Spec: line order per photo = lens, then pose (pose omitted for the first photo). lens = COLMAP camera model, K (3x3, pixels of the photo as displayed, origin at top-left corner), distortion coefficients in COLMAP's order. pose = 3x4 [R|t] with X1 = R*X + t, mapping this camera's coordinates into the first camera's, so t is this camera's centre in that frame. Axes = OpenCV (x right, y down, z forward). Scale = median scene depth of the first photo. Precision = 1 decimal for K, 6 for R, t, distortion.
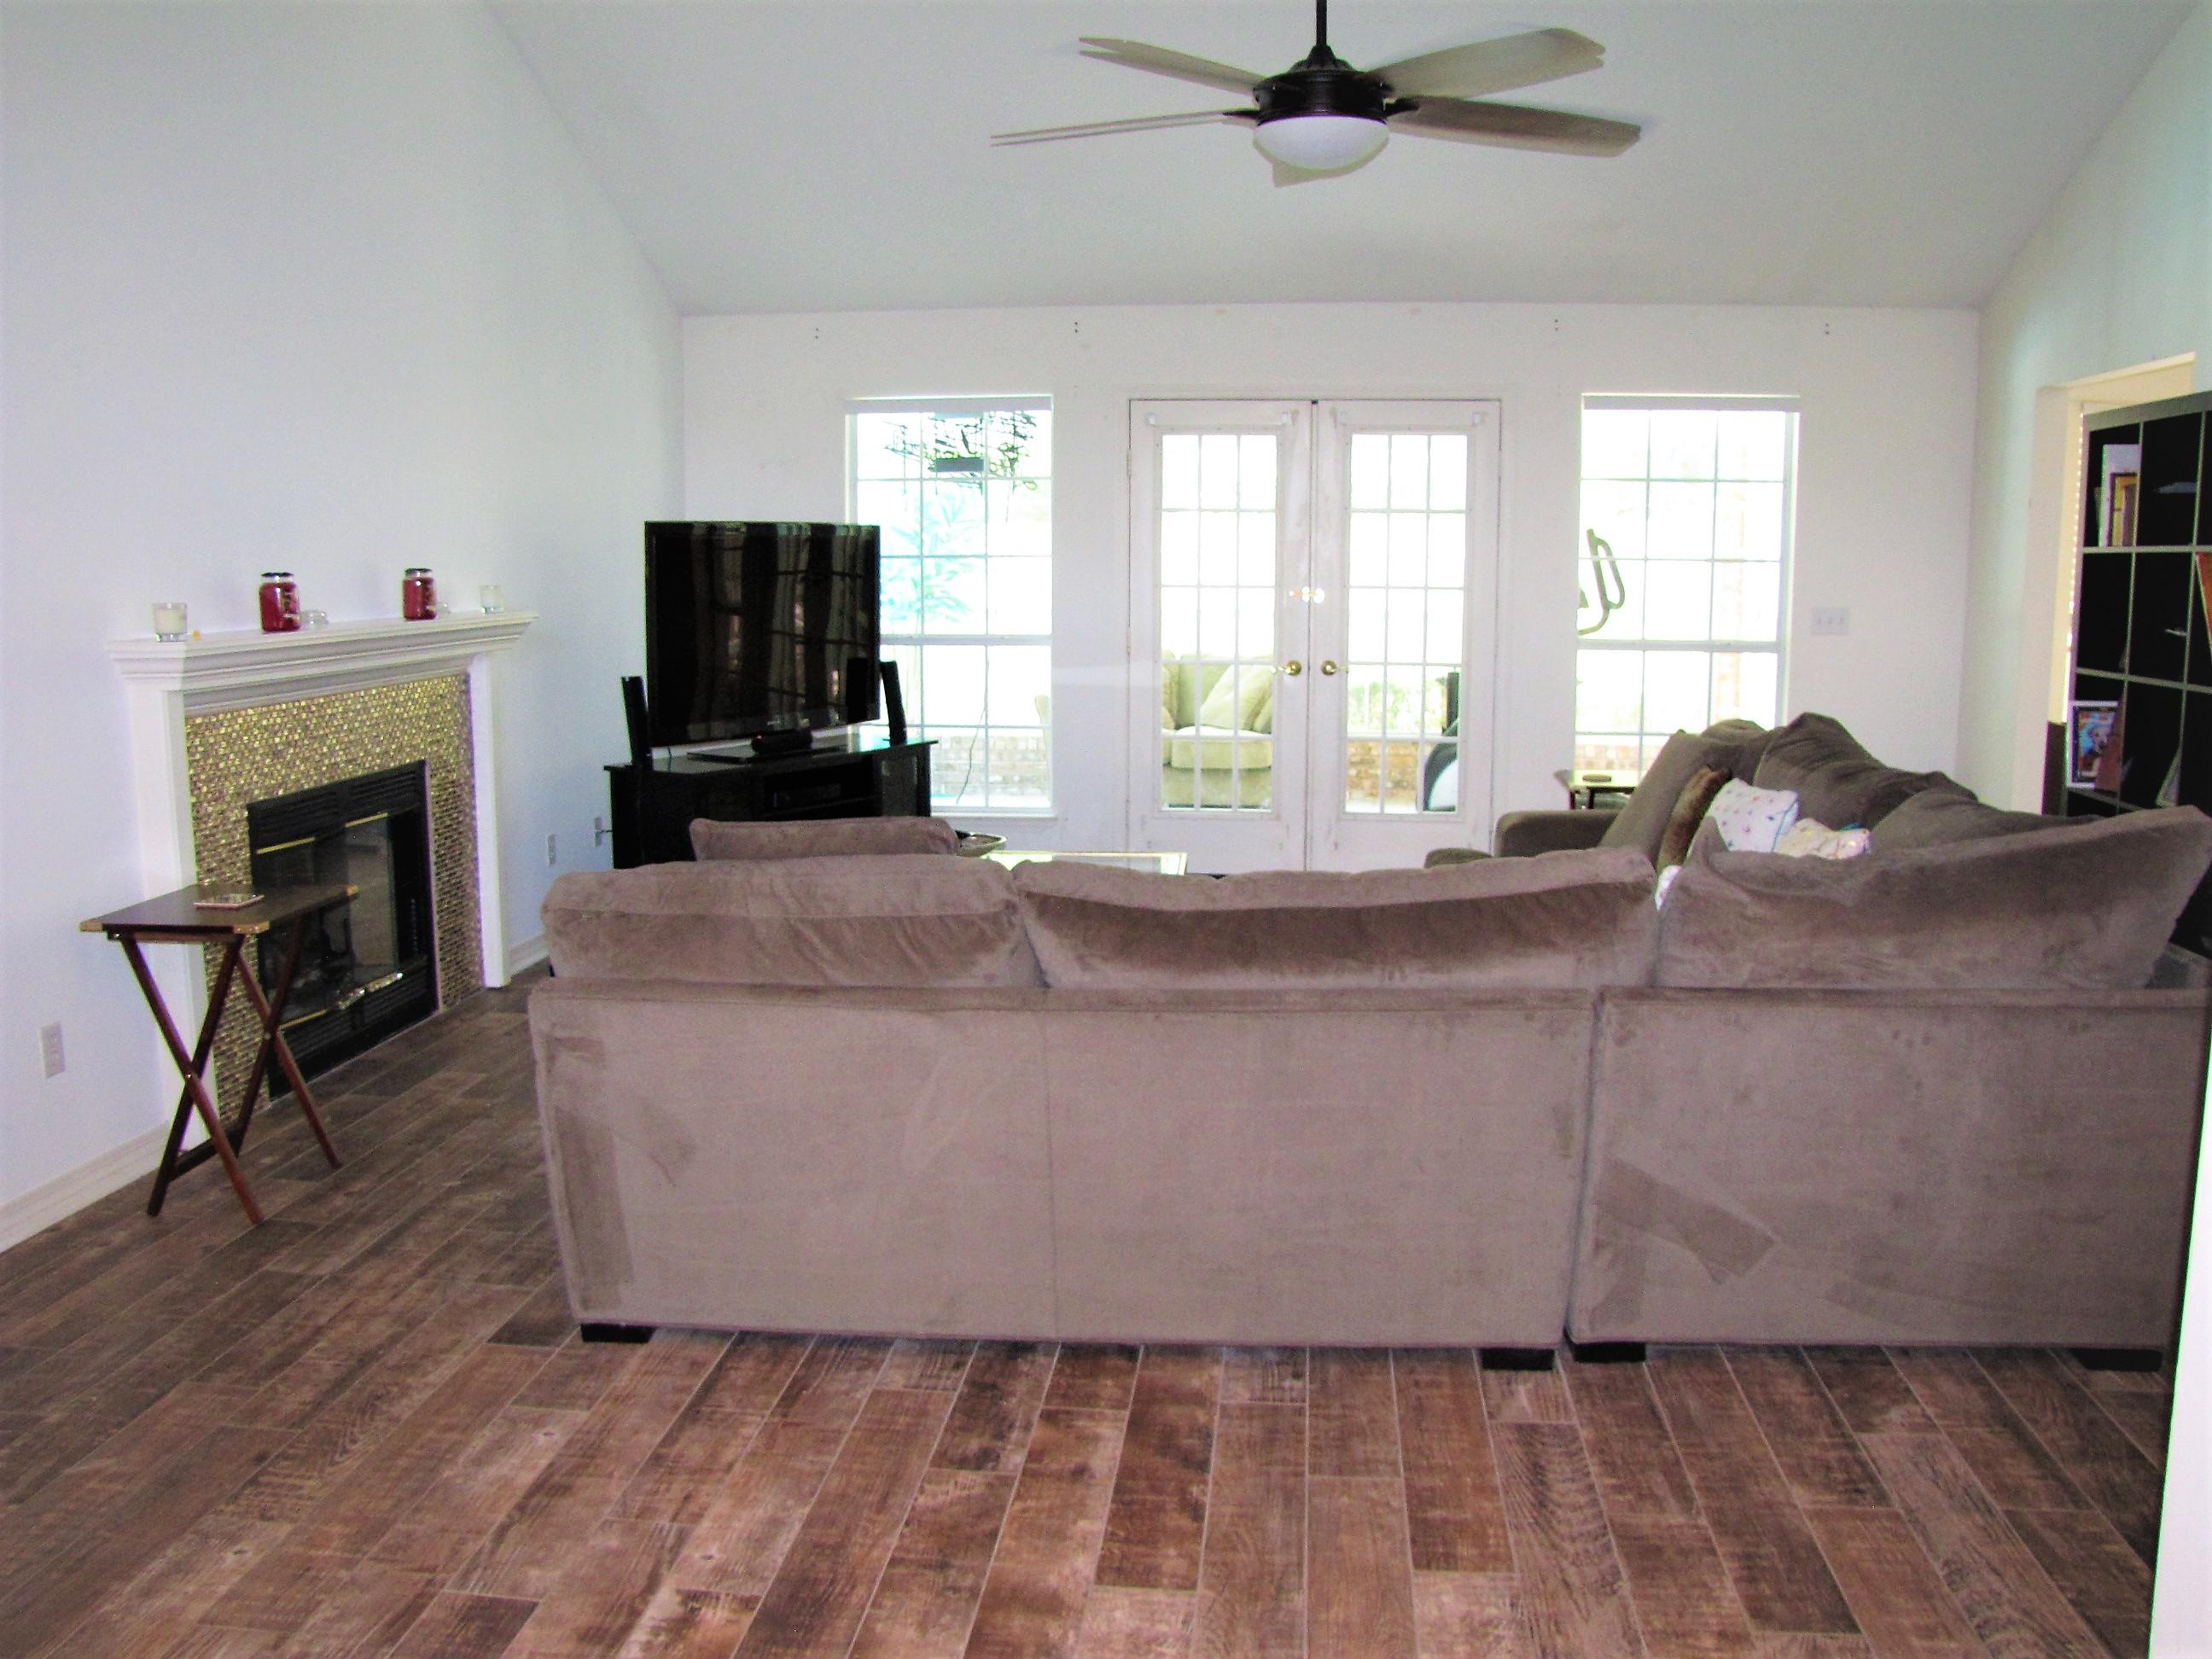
lens RADIAL K [[1848.1, 0, 1117.4], [0, 1848.1, 810.7], [0, 0, 1]] dist [-0.189503, 0.165087]
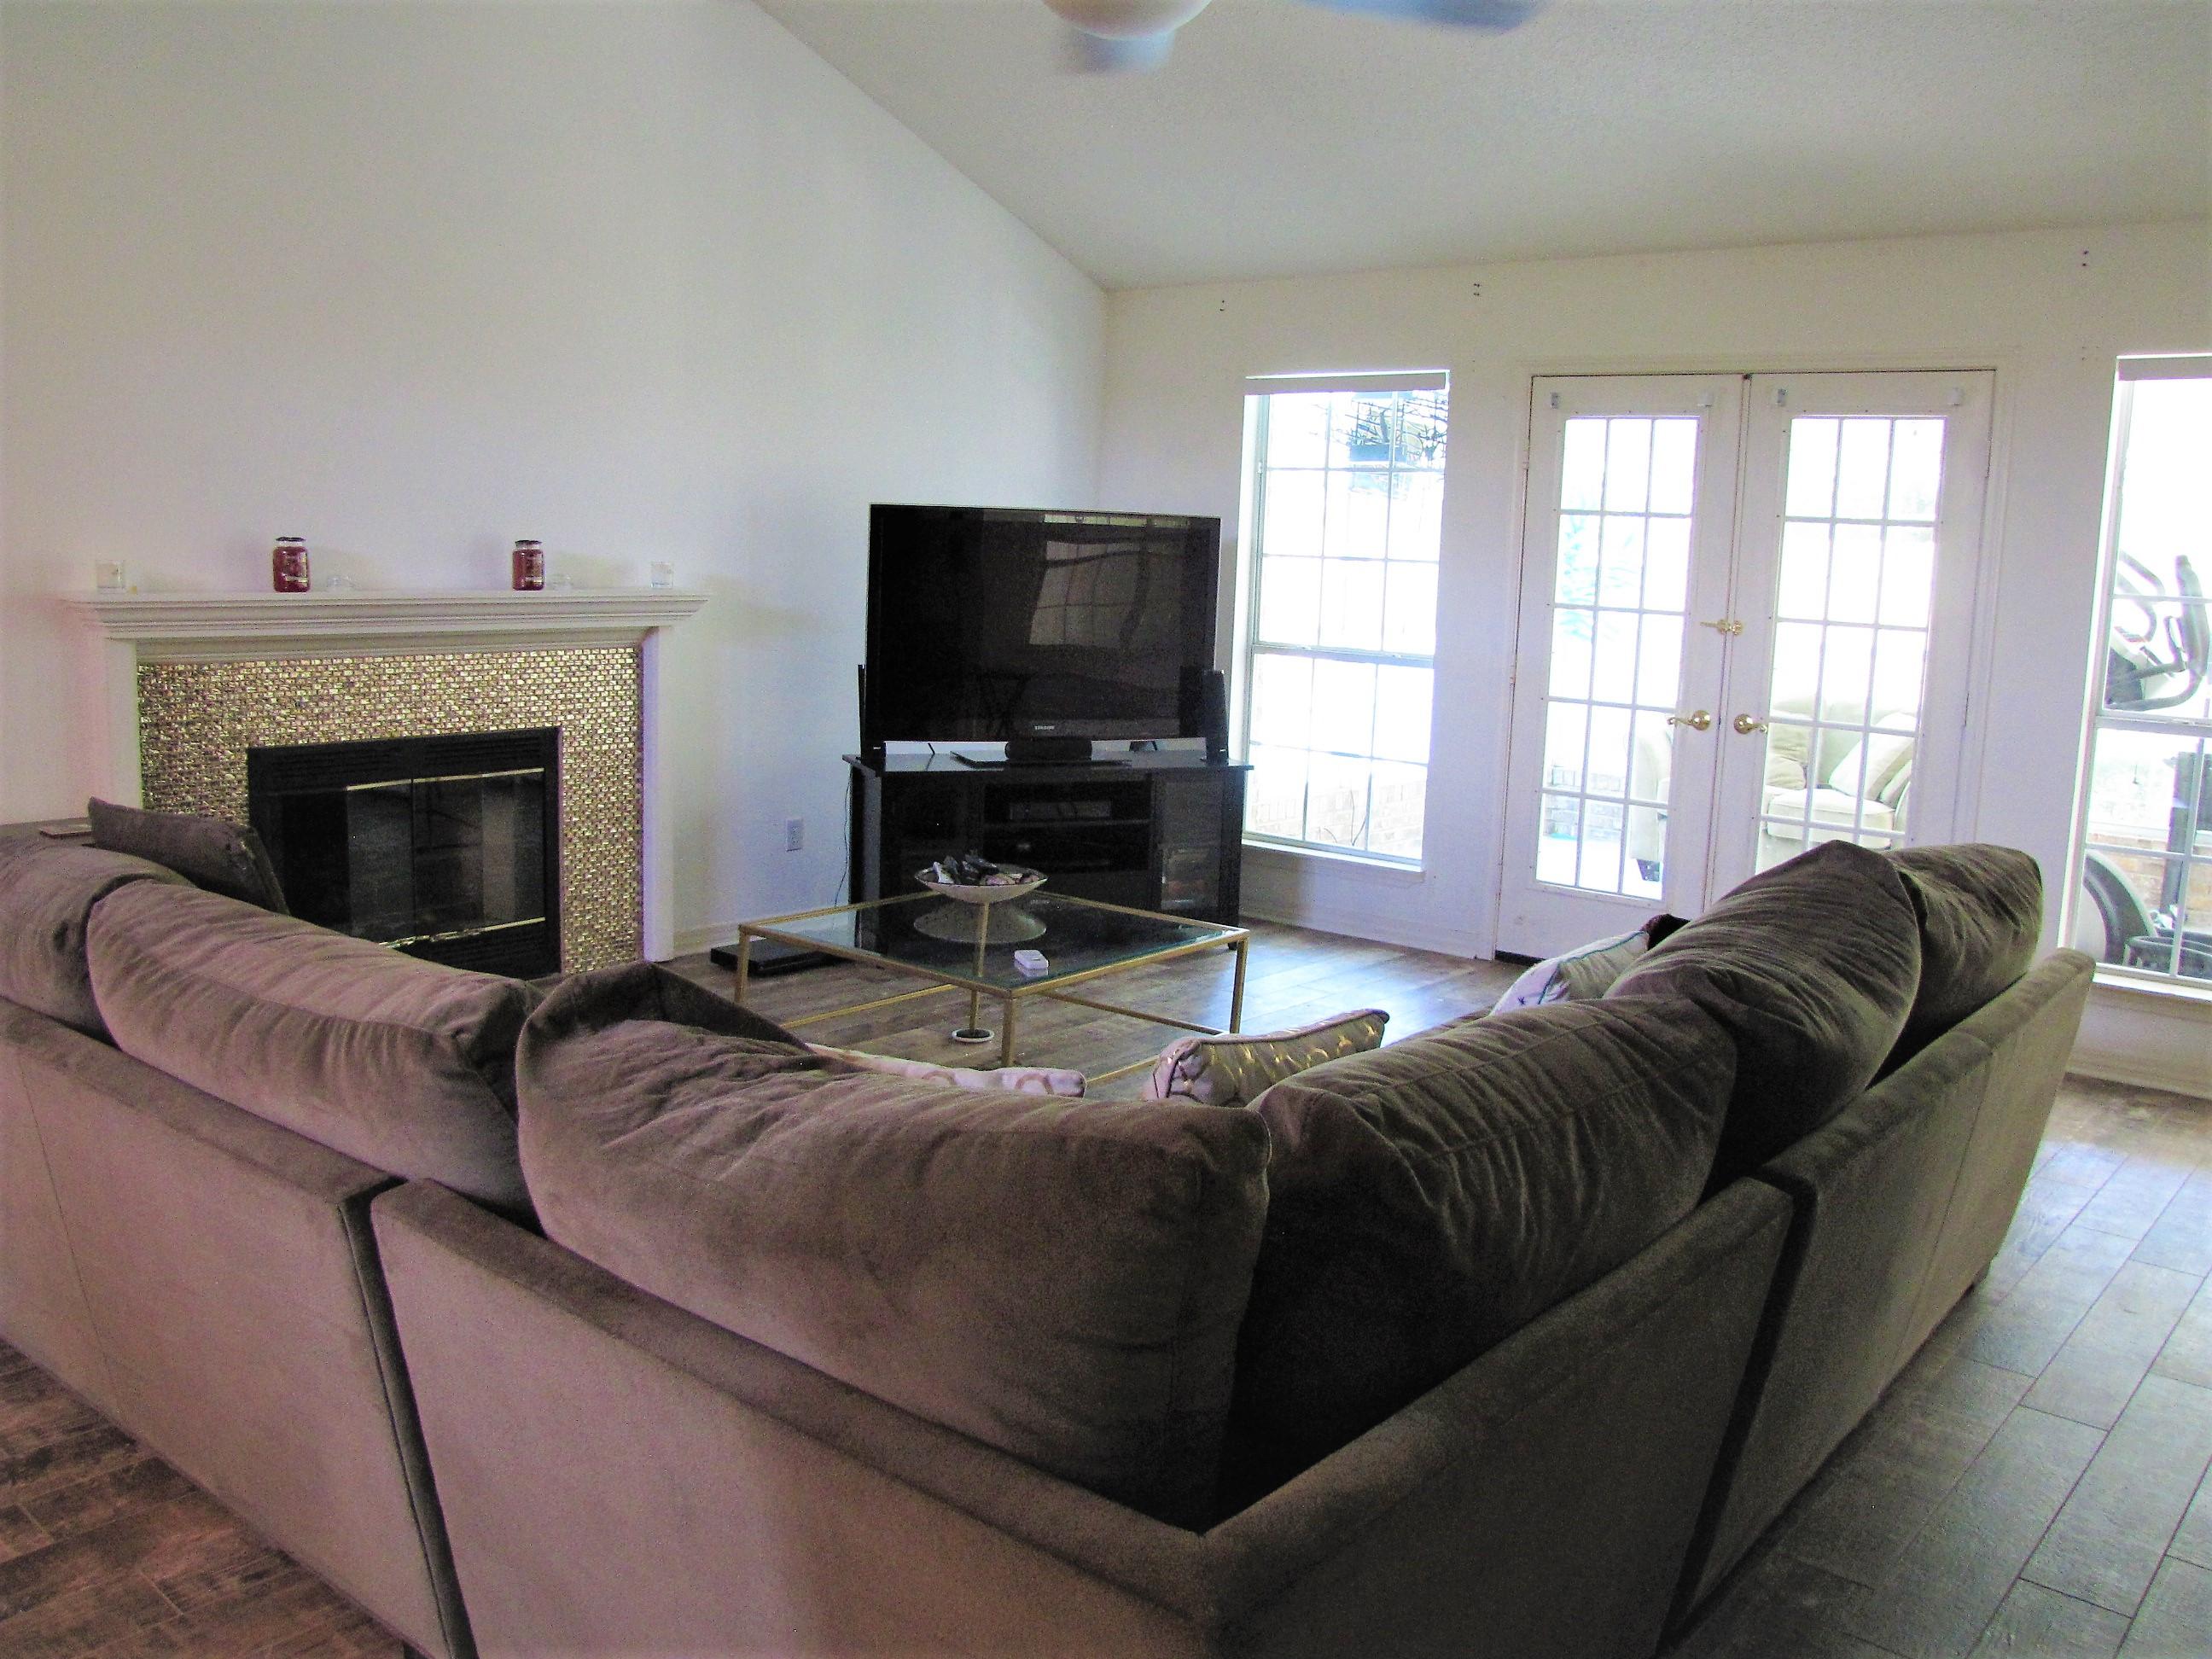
lens RADIAL K [[1848.1, 0, 1117.4], [0, 1848.1, 810.7], [0, 0, 1]] dist [-0.189503, 0.165087]
pose [[0.820747, 0.110696, -0.560465, 0.338992], [-0.113889, 0.993060, 0.029357, -0.035351], [0.559824, 0.039737, 0.827658, 0.241061]]
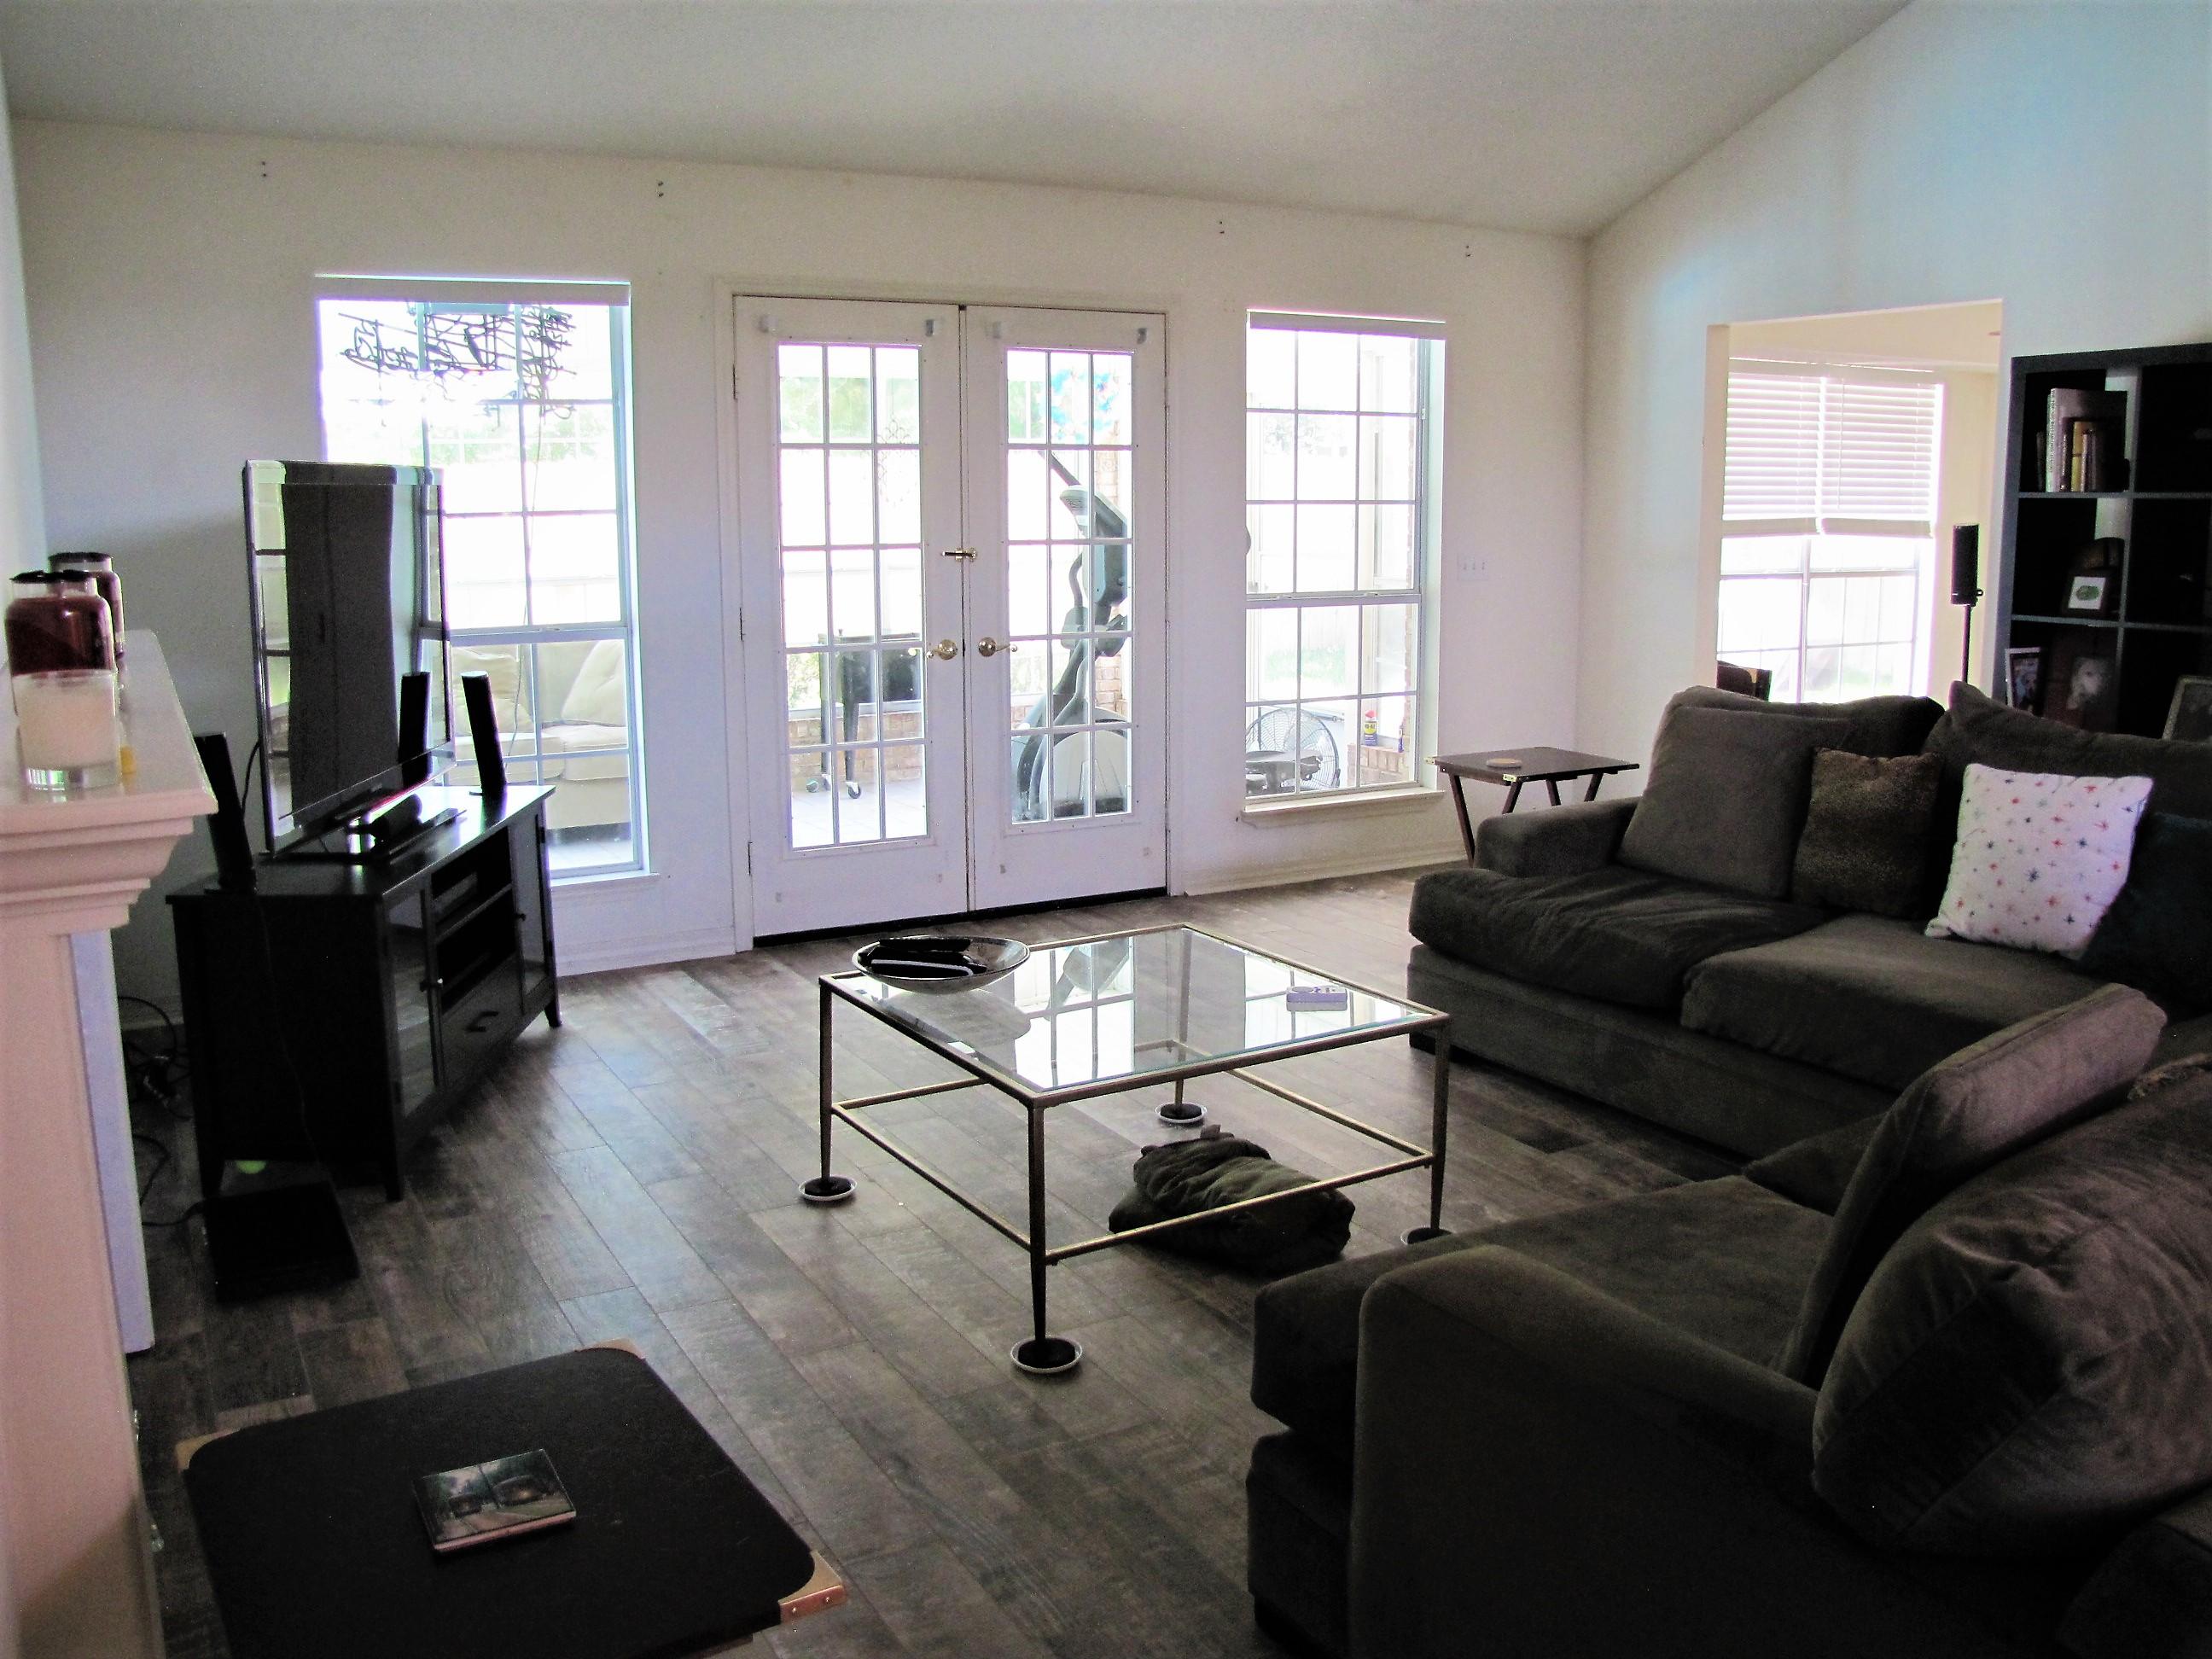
lens RADIAL K [[1848.1, 0, 1117.4], [0, 1848.1, 810.7], [0, 0, 1]] dist [-0.189503, 0.165087]
pose [[0.813859, -0.103449, 0.571780, -0.309581], [0.085180, 0.994634, 0.058711, -0.051003], [-0.574786, 0.000921, 0.818304, 0.333400]]
